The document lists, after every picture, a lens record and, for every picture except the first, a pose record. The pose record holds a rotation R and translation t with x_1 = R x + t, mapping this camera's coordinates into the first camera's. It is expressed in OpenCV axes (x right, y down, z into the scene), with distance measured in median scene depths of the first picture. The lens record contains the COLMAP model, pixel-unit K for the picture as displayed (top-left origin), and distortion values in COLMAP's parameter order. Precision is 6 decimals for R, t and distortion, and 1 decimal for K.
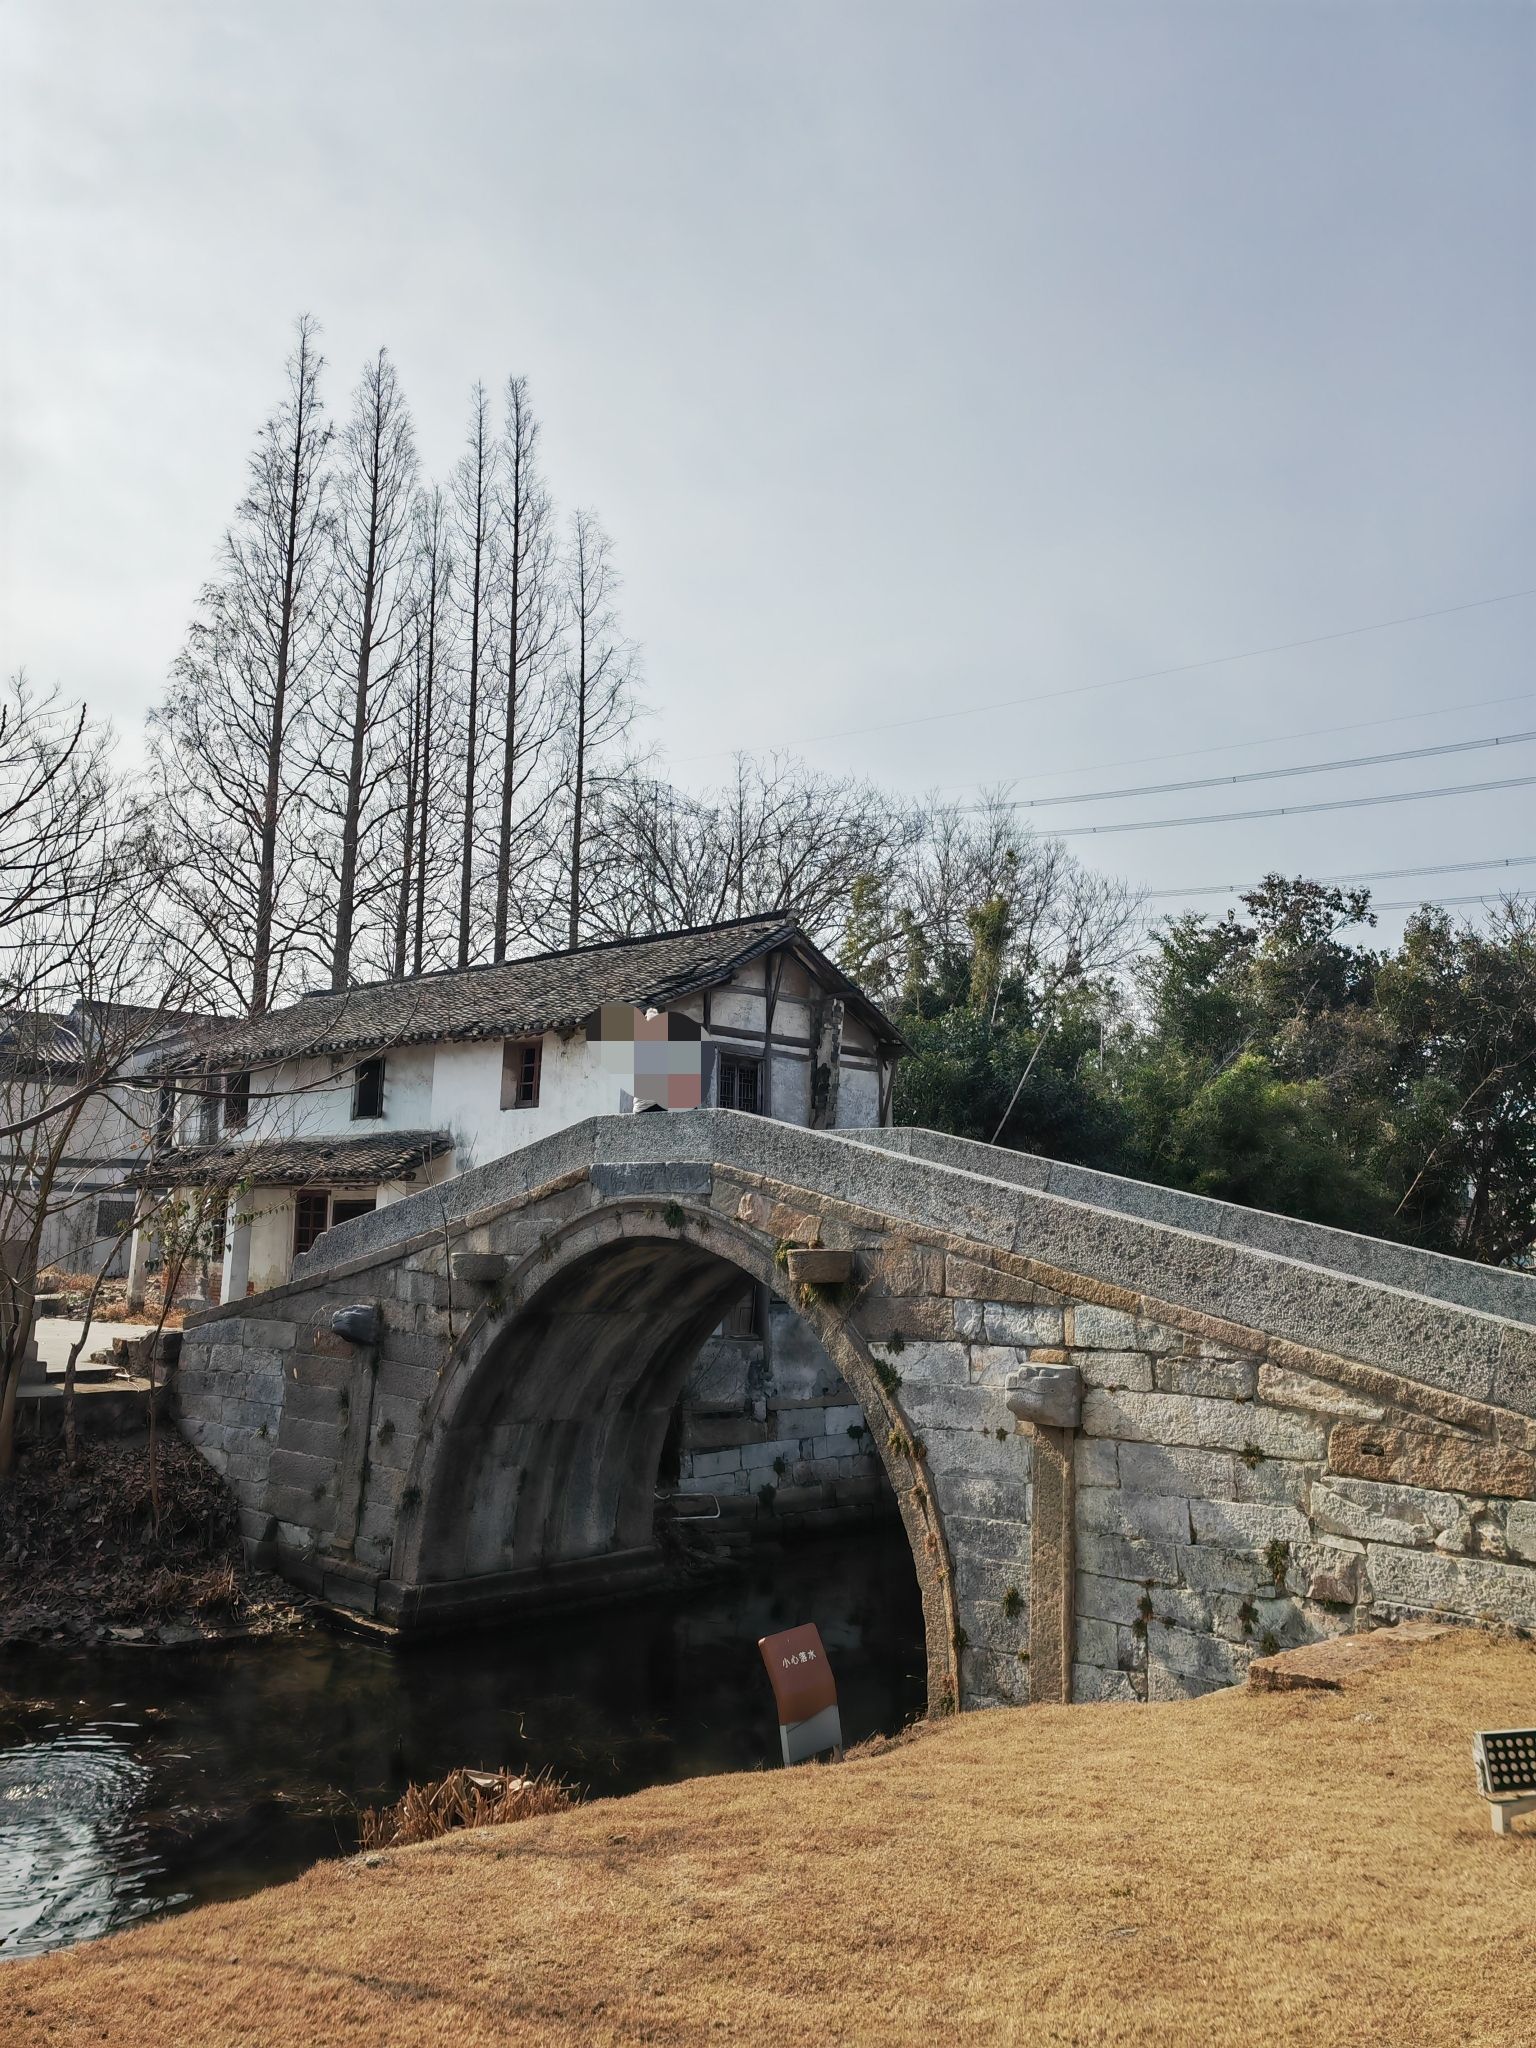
lens RADIAL K [[1580.5, 0, 768.0], [0, 1580.5, 1024.0], [0, 0, 1]] dist [0.063417, -0.109986]
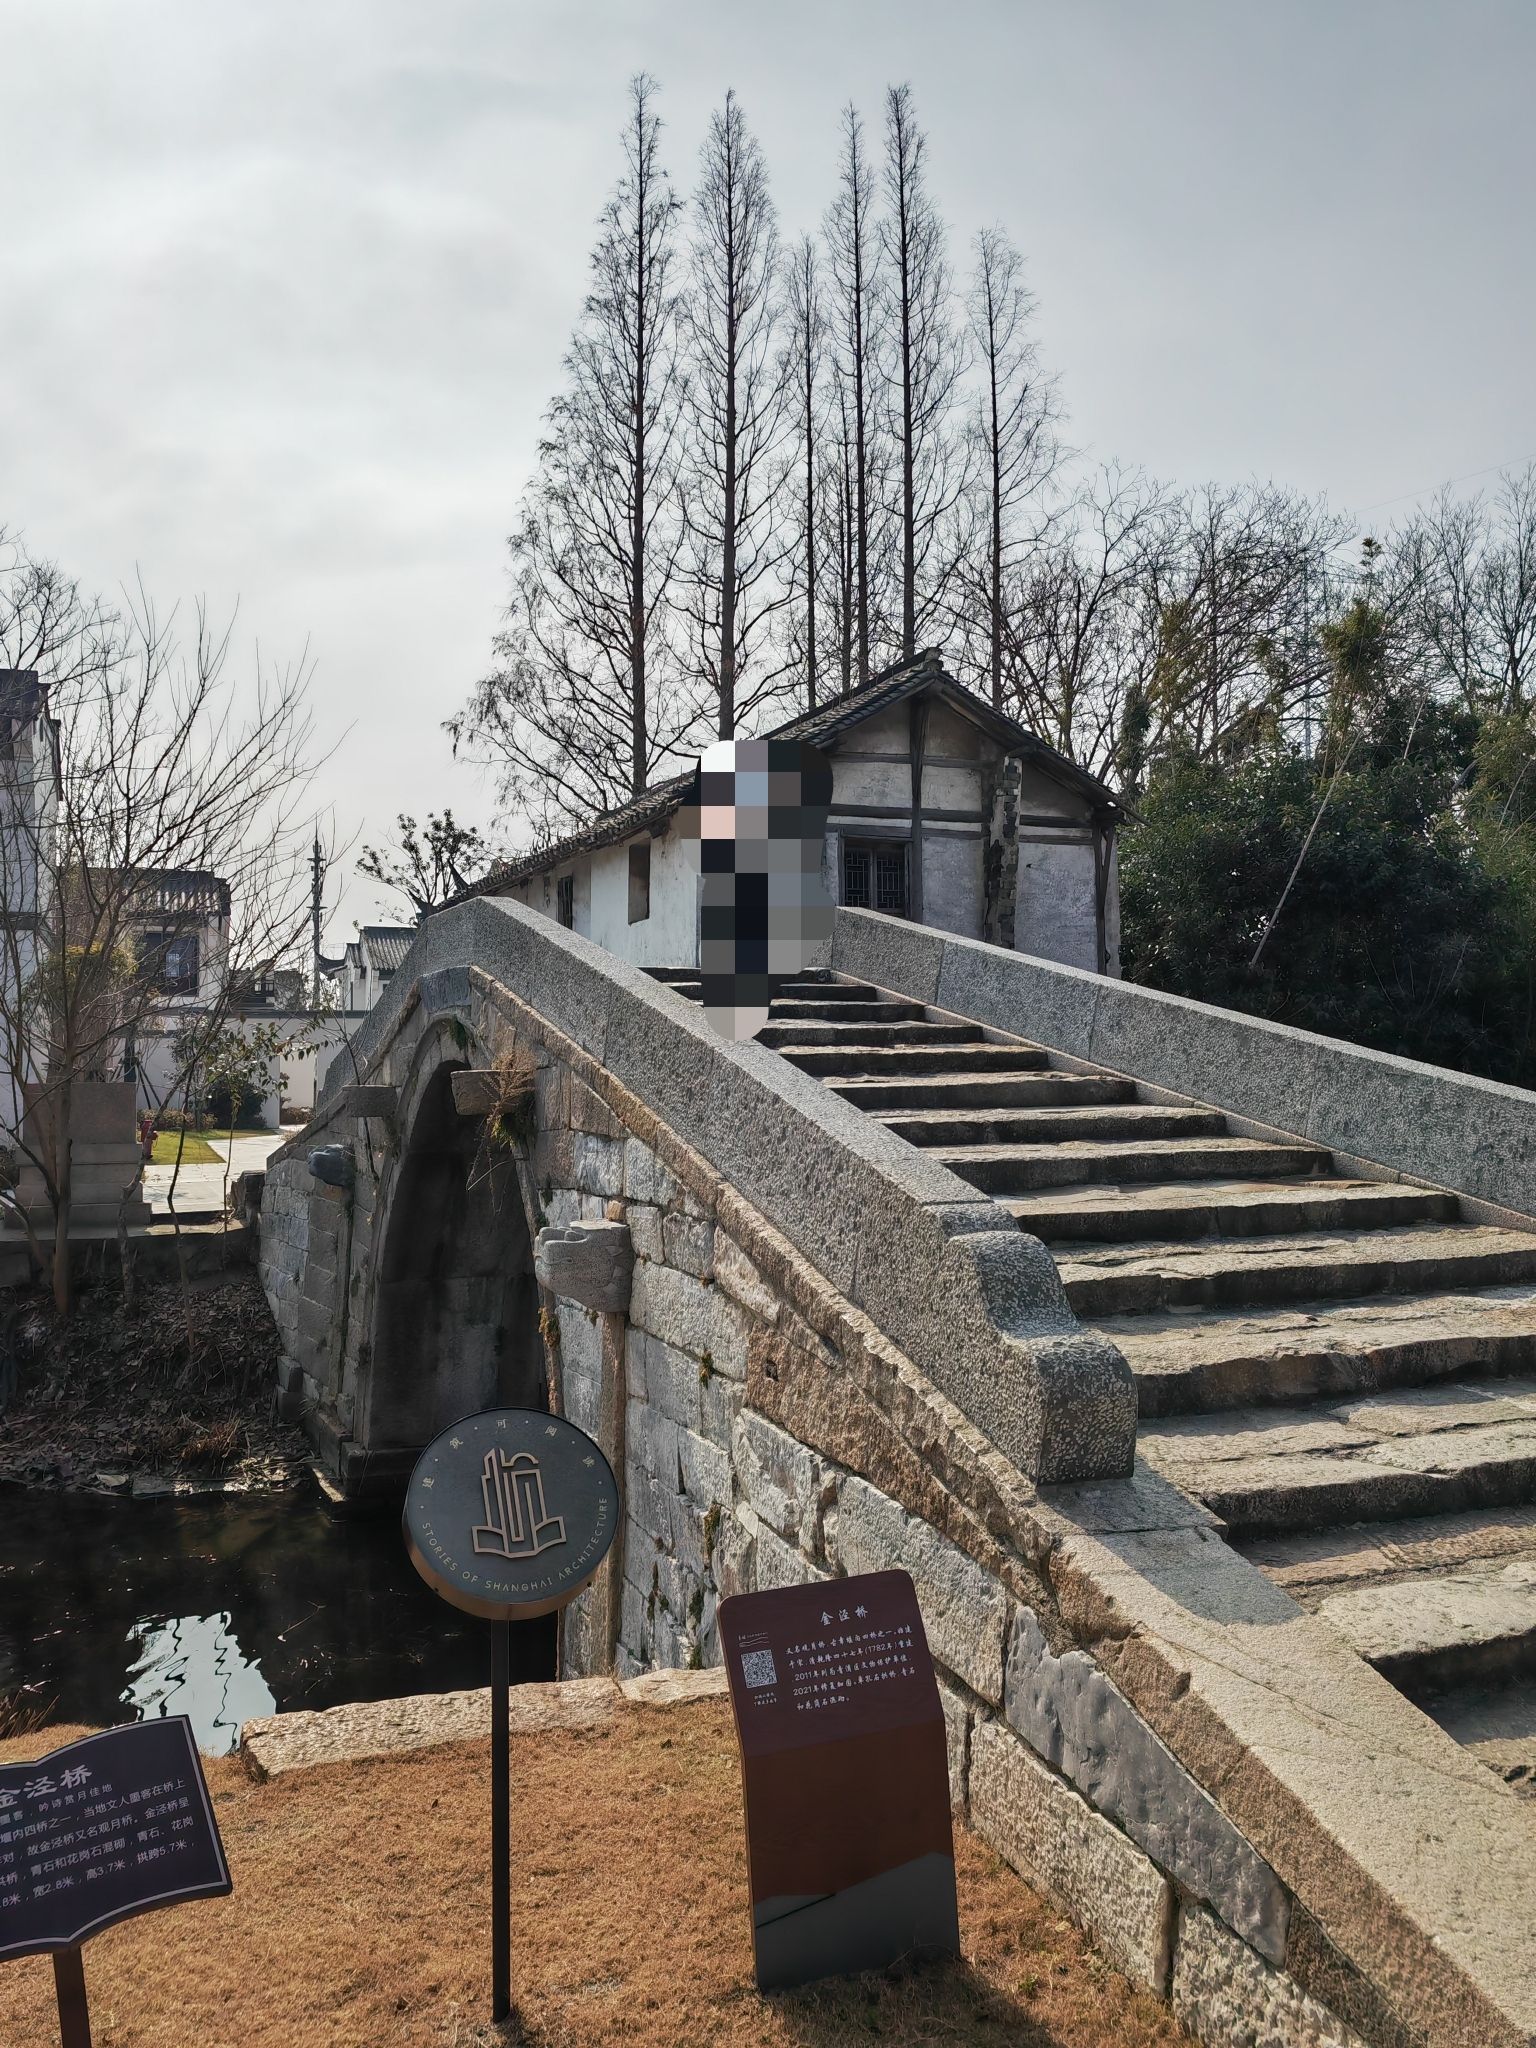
lens RADIAL K [[1645.0, 0, 768.0], [0, 1645.0, 1024.0], [0, 0, 1]] dist [0.052481, -0.080271]
pose [[0.914431, -0.040605, -0.402699, 0.368139], [0.083151, 0.992579, 0.088732, 0.047618], [0.396107, -0.114625, 0.911022, 0.258905]]
